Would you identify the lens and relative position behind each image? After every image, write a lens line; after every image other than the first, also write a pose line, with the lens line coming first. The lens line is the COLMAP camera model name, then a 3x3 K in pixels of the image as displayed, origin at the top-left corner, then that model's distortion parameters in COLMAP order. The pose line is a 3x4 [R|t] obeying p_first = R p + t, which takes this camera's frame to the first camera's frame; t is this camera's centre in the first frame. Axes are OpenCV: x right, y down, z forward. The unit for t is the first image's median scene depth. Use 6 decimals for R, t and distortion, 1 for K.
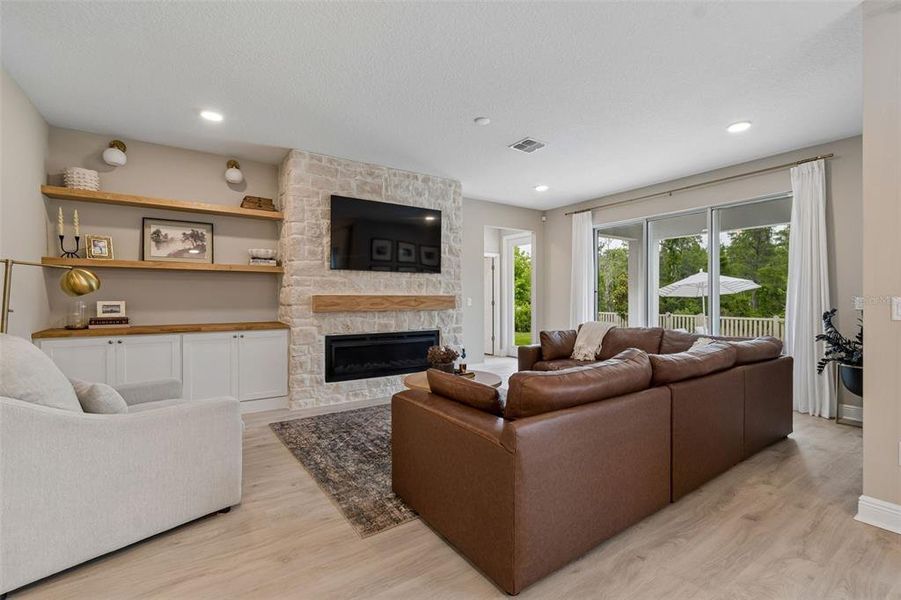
lens RADIAL K [[405.3, 0, 453.2], [0, 405.3, 298.4], [0, 0, 1]] dist [0.002520, -0.001394]
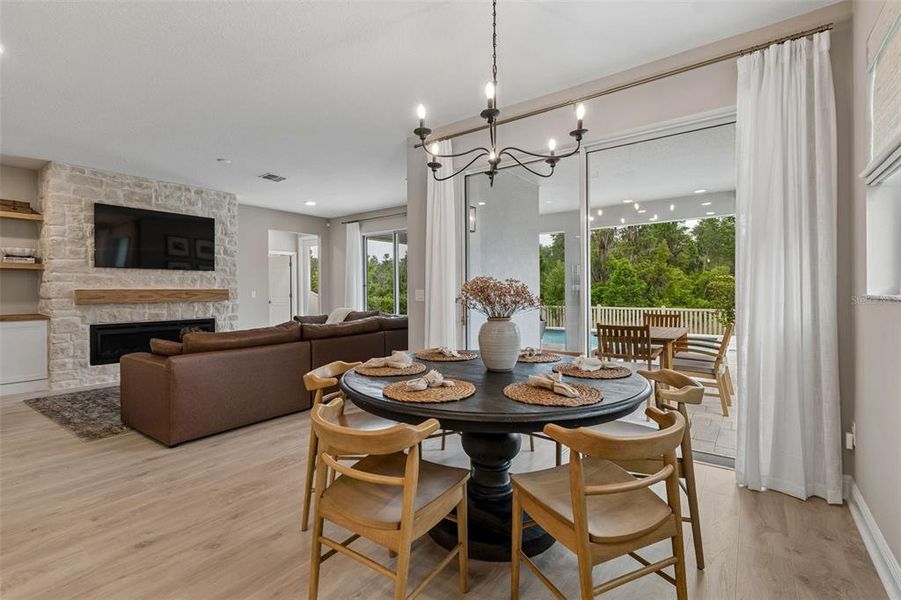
lens RADIAL K [[405.3, 0, 448.6], [0, 405.3, 291.8], [0, 0, 1]] dist [0.002520, -0.001394]
pose [[0.941446, -0.006011, 0.337110, 0.253207], [0.005914, 0.999982, 0.001315, 0.002908], [-0.337112, 0.000755, 0.941464, -0.423355]]
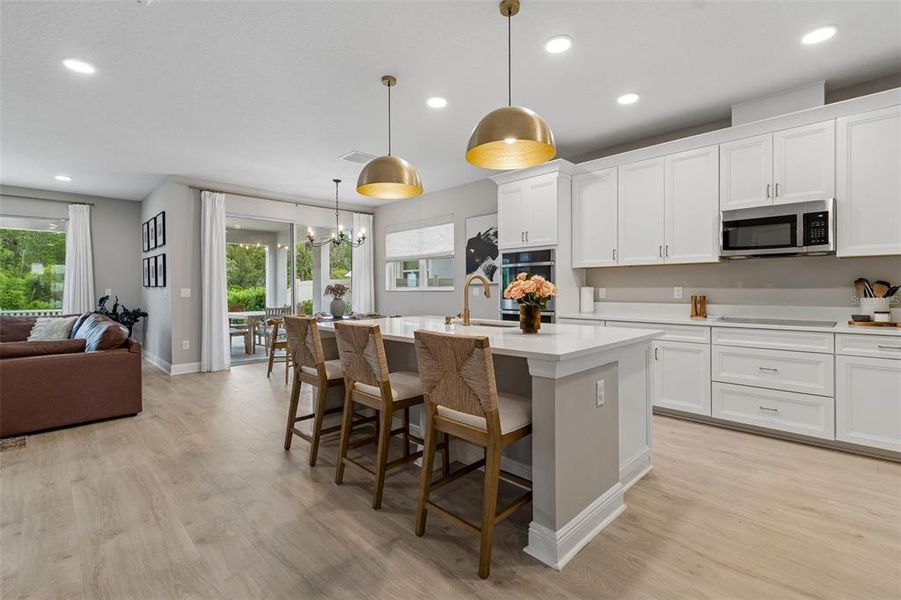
lens RADIAL K [[405.3, 0, 455.9], [0, 405.3, 292.1], [0, 0, 1]] dist [0.002520, -0.001394]
pose [[-0.201865, -0.009752, 0.979365, -0.901572], [0.005055, 0.999927, 0.010999, 0.000152], [-0.979400, 0.007171, -0.201801, -0.113996]]
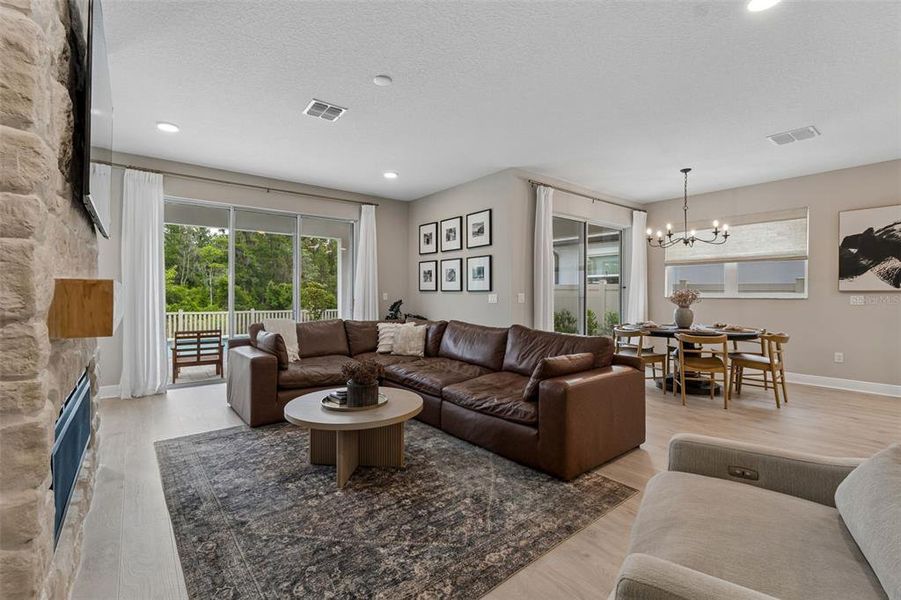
lens RADIAL K [[405.3, 0, 450.0], [0, 405.3, 296.1], [0, 0, 1]] dist [0.002520, -0.001394]
pose [[-0.080940, -0.005315, 0.996705, -0.617589], [-0.003069, 0.999982, 0.005084, 0.000888], [-0.996714, -0.002647, -0.080955, 0.741375]]
